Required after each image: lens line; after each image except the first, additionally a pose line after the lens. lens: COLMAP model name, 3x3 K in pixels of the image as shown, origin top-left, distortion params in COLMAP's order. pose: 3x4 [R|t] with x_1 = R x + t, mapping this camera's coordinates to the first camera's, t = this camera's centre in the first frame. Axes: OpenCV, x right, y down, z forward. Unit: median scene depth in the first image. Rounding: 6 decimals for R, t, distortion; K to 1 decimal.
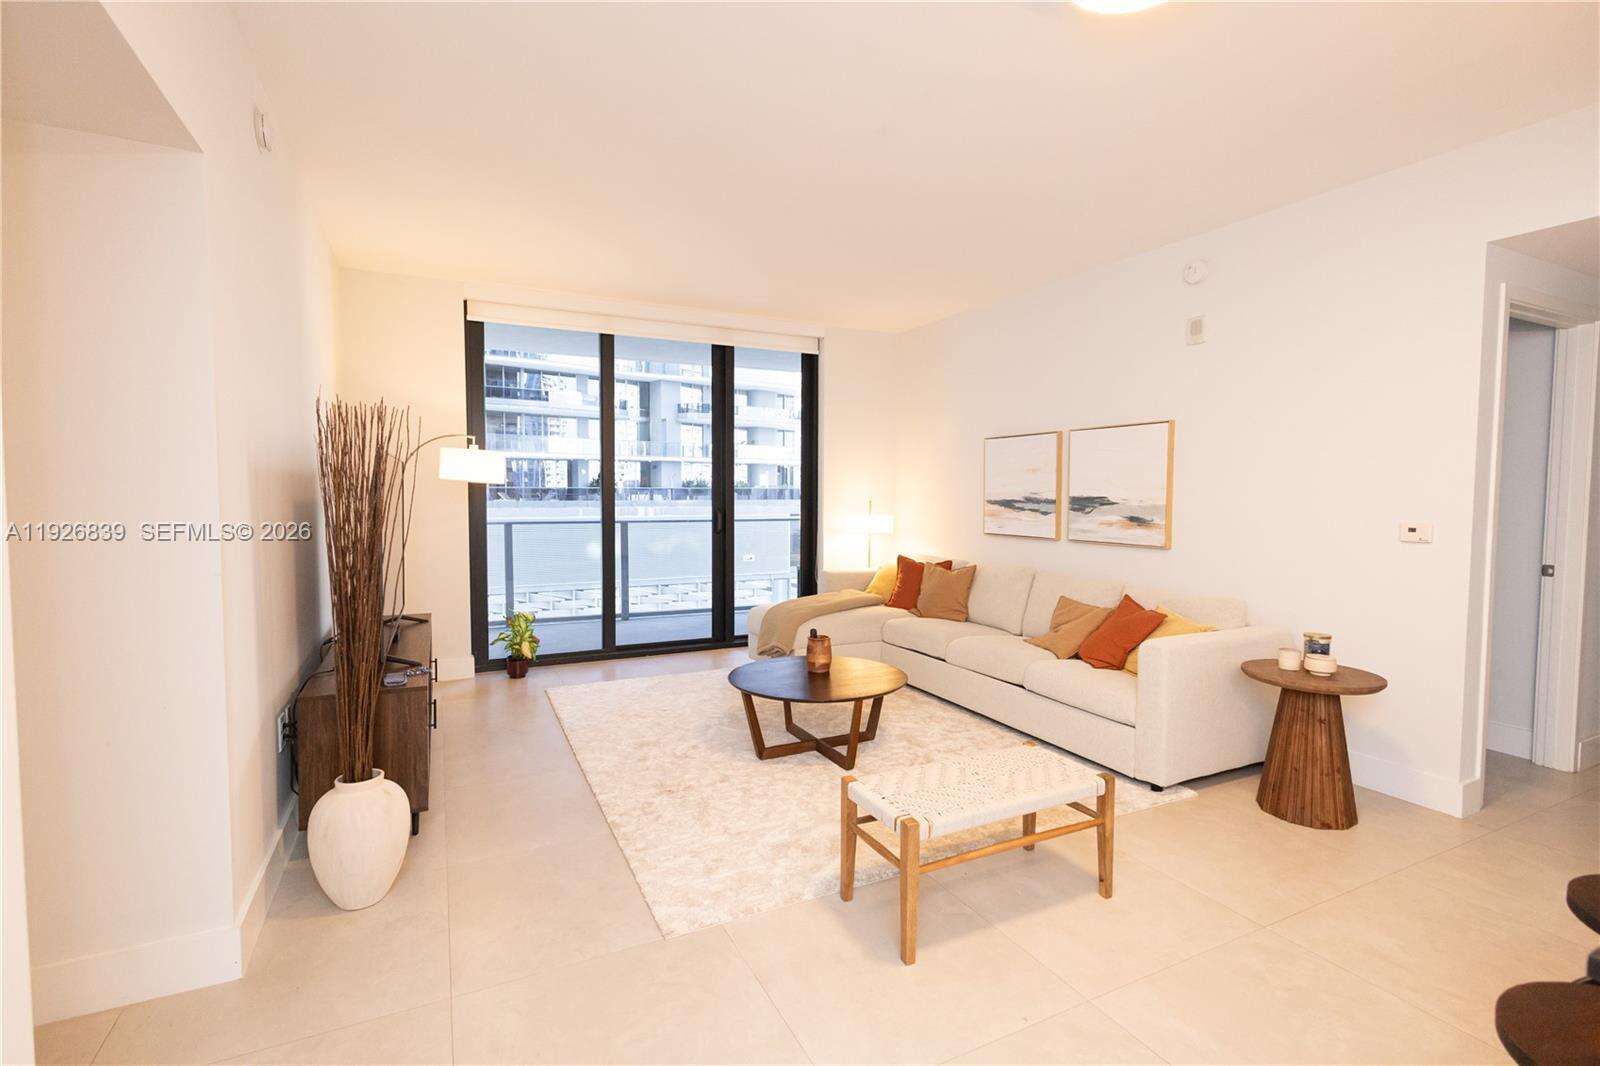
lens RADIAL K [[731.3, 0, 802.6], [0, 731.3, 527.4], [0, 0, 1]] dist [0.001438, 0.000084]
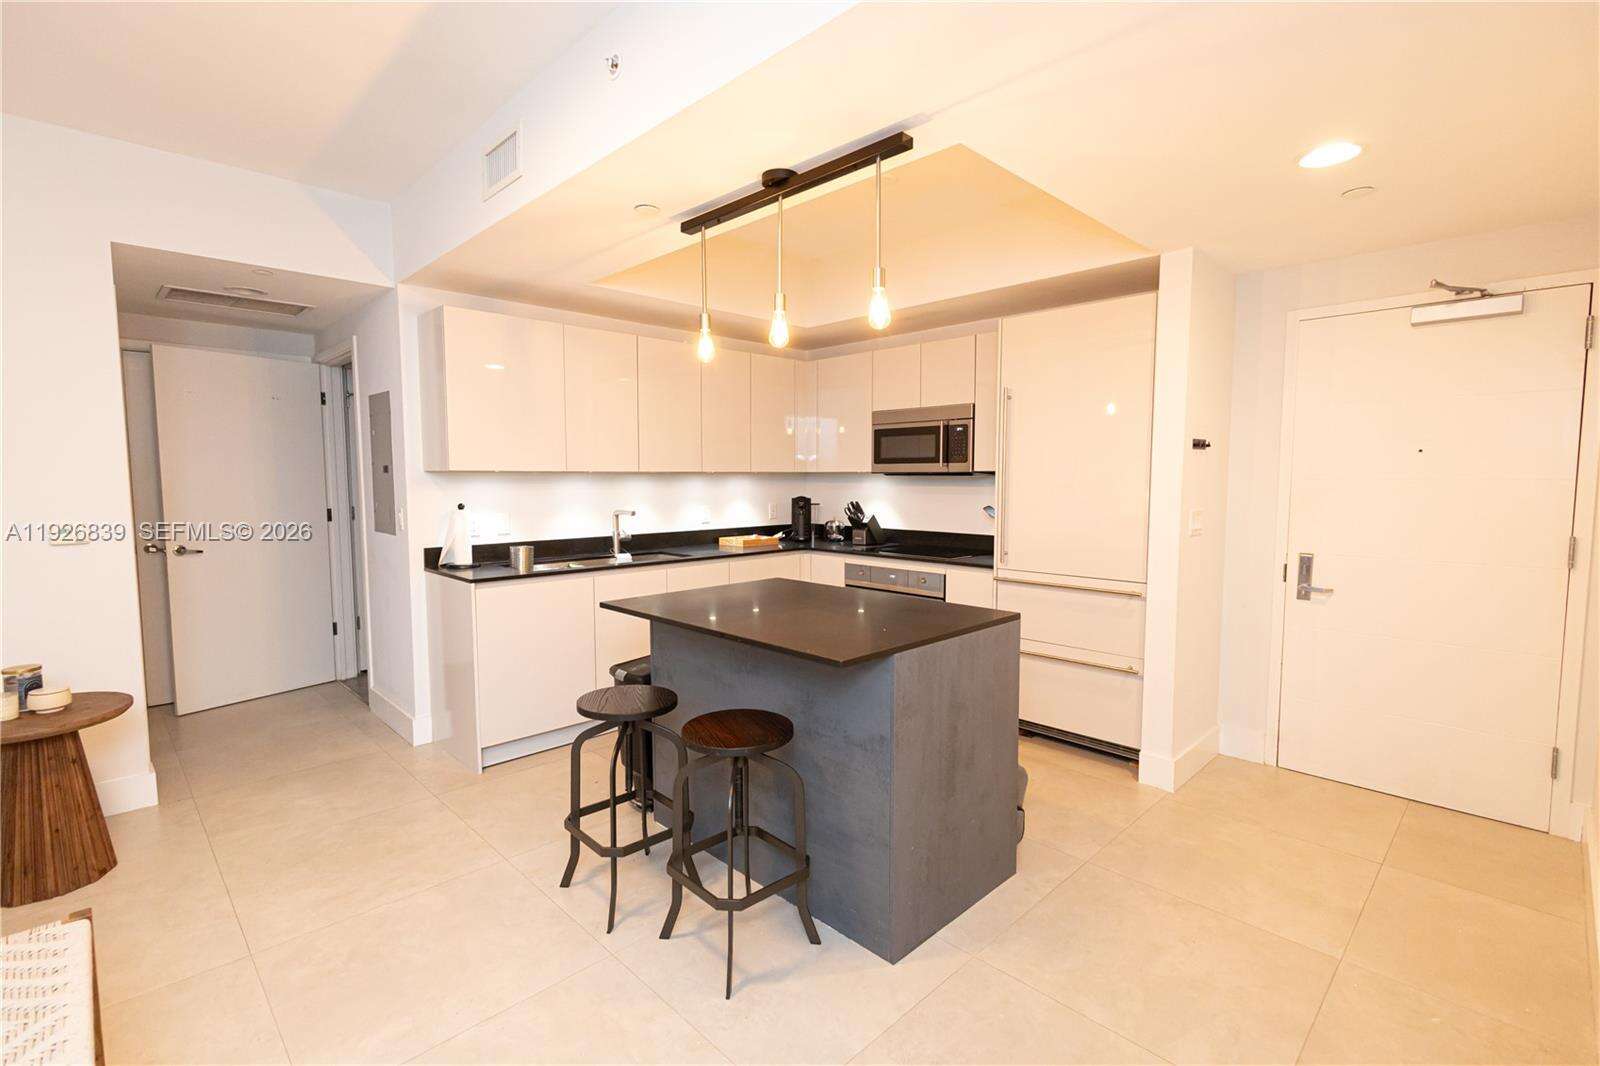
lens RADIAL K [[734.3, 0, 803.9], [0, 734.3, 532.0], [0, 0, 1]] dist [0.001211, 0.000142]
pose [[-0.300453, -0.075423, 0.950810, -0.215138], [0.047819, 0.994424, 0.093994, -0.027208], [-0.952597, 0.073708, -0.295171, 0.254249]]
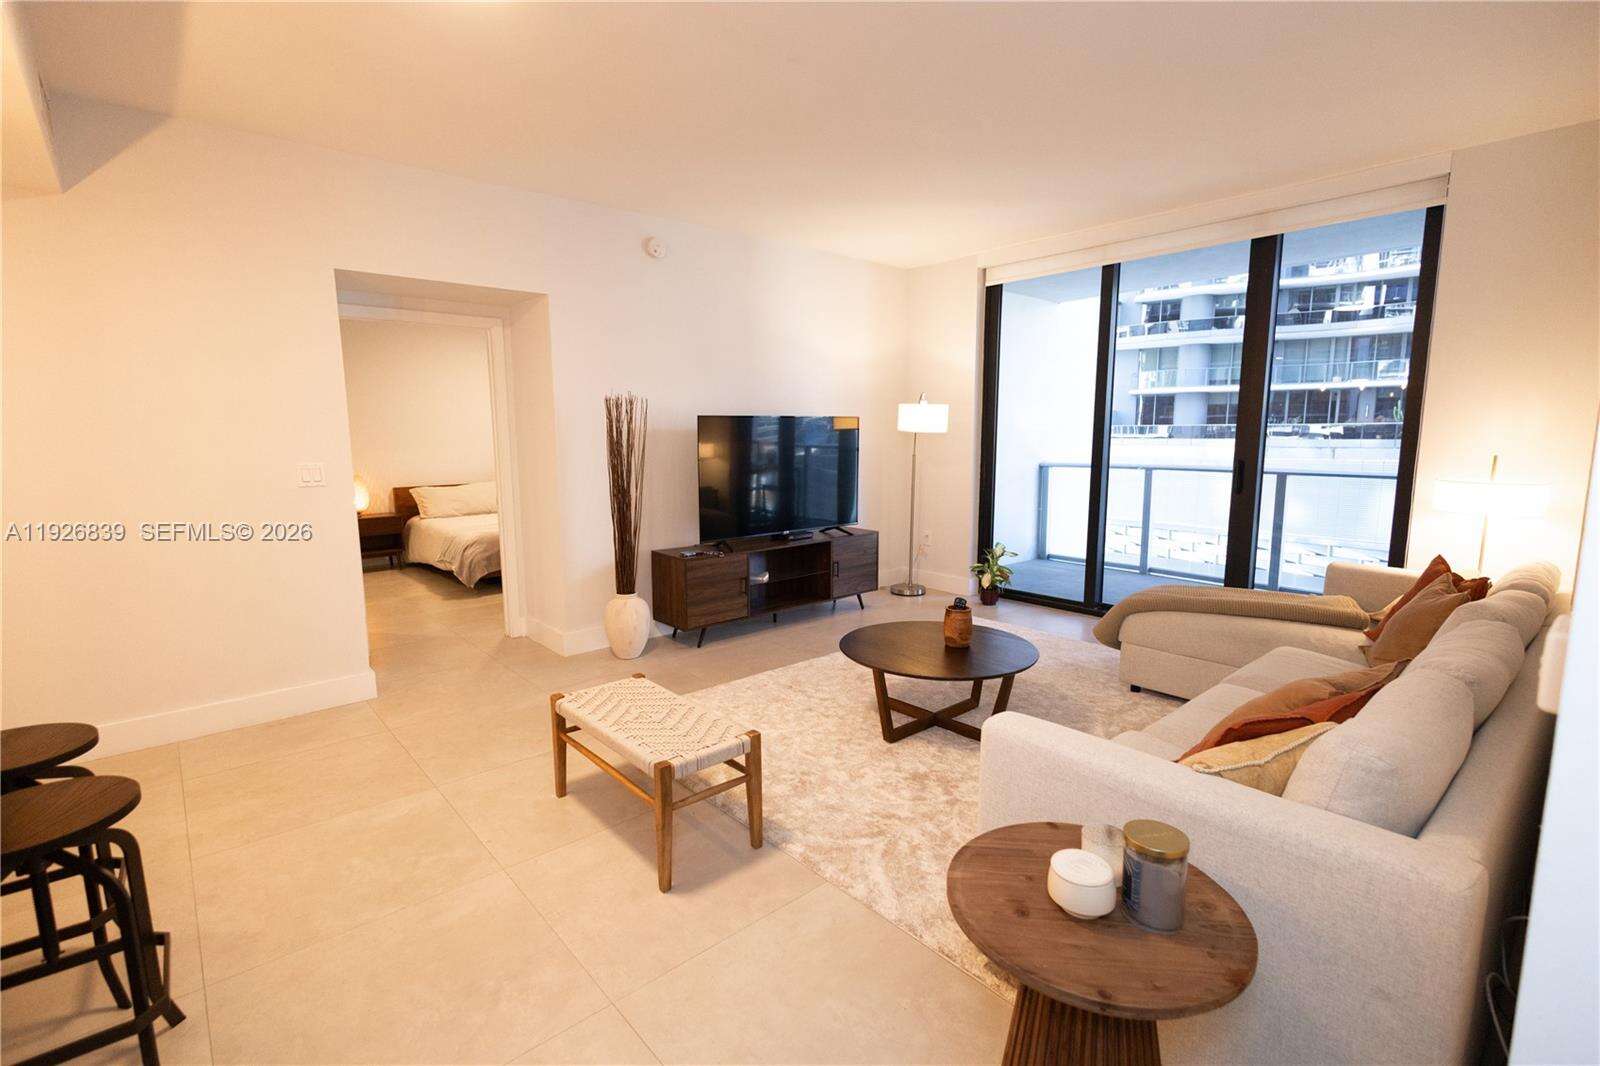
lens RADIAL K [[734.3, 0, 803.9], [0, 734.3, 532.0], [0, 0, 1]] dist [0.001211, 0.000142]
pose [[0.247646, 0.131418, -0.959896, 5.996608], [-0.040817, 0.991293, 0.125186, -0.344783], [0.967991, 0.008178, 0.250854, 4.305764]]
